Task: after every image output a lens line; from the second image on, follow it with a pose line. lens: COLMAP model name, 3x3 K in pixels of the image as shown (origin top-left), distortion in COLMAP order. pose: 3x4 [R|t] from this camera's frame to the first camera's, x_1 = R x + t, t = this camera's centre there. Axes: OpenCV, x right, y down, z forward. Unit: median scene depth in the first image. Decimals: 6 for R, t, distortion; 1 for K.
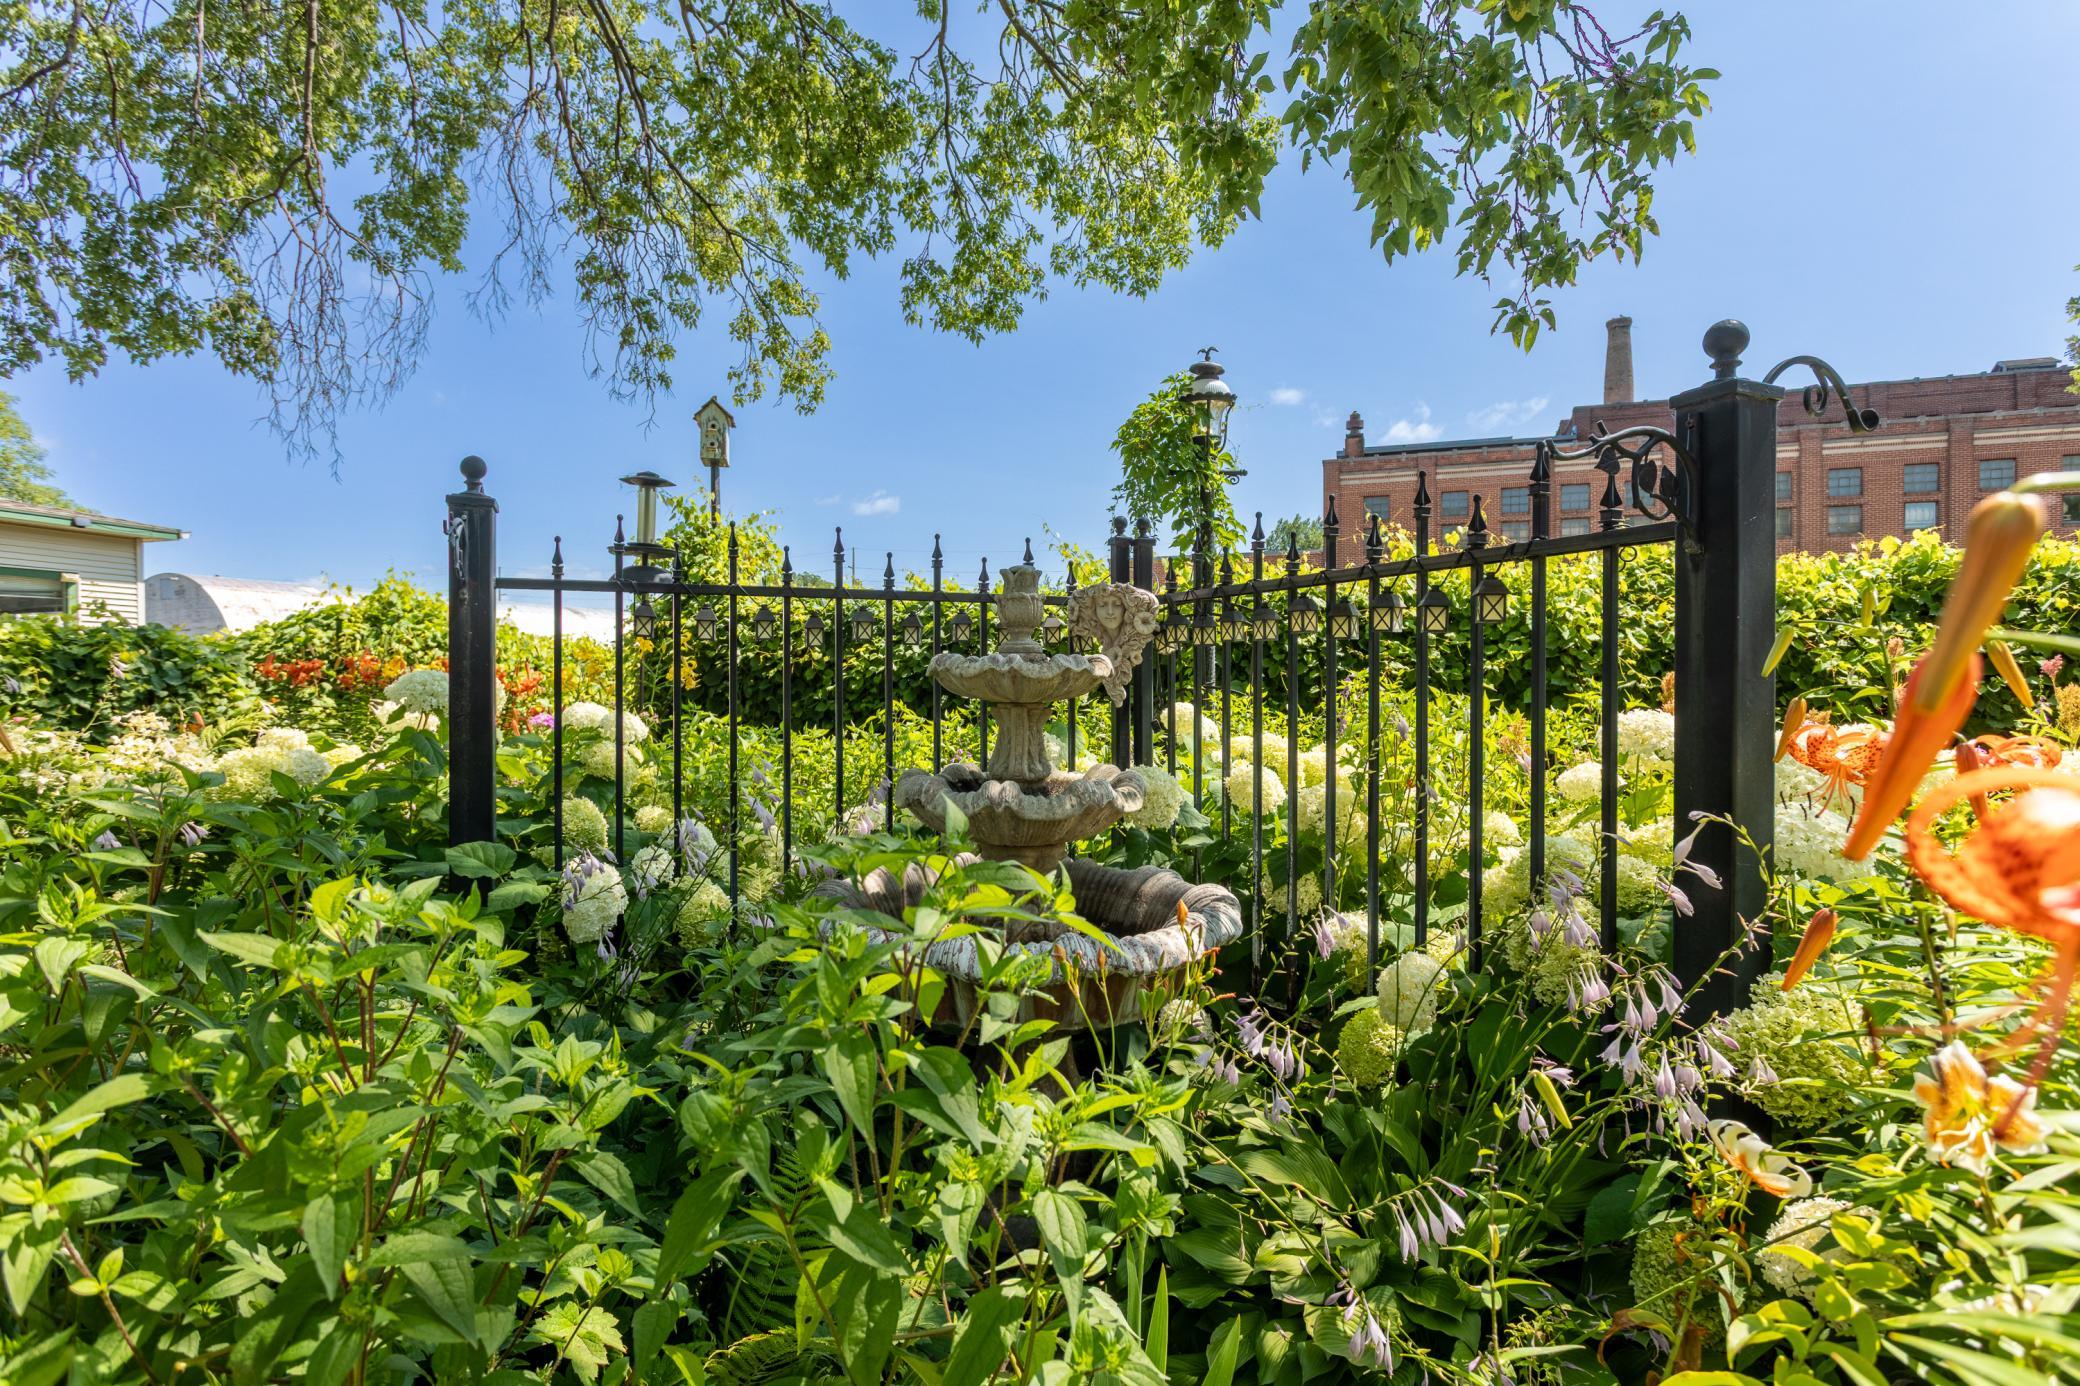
lens RADIAL K [[1035.6, 0, 1023.5], [0, 1035.6, 690.2], [0, 0, 1]] dist [-0.000299, 0.001742]
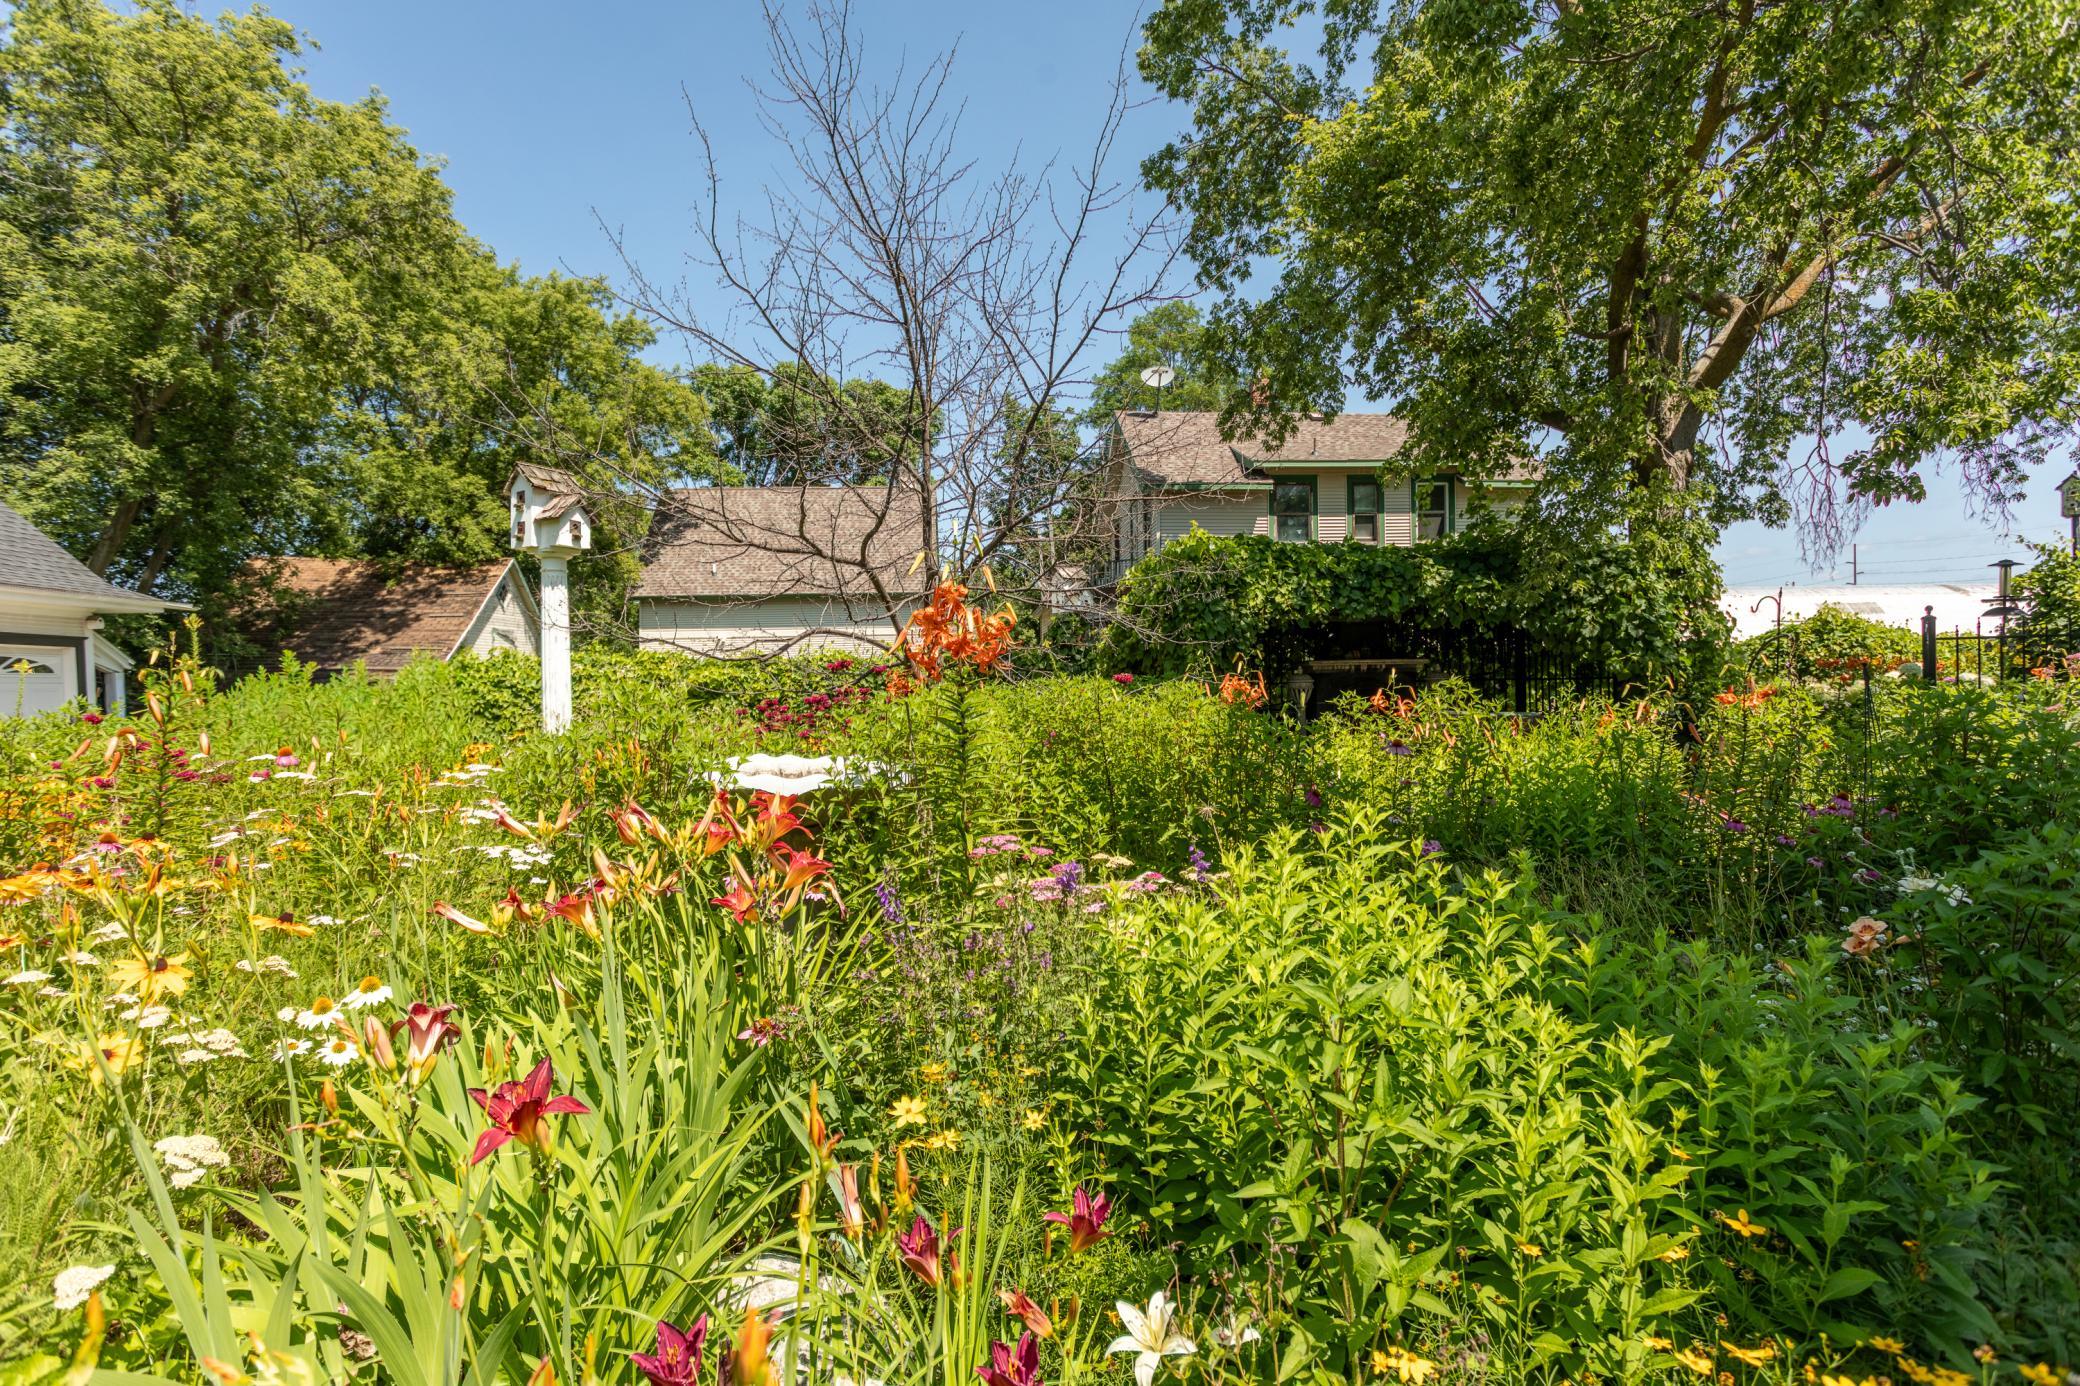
lens RADIAL K [[1035.6, 0, 1023.5], [0, 1035.6, 690.2], [0, 0, 1]] dist [-0.000299, 0.001742]
pose [[0.414154, -0.001039, -0.910206, 0.585918], [0.007730, 0.999967, 0.002376, 0.022740], [0.910174, -0.008020, 0.414148, -1.352910]]
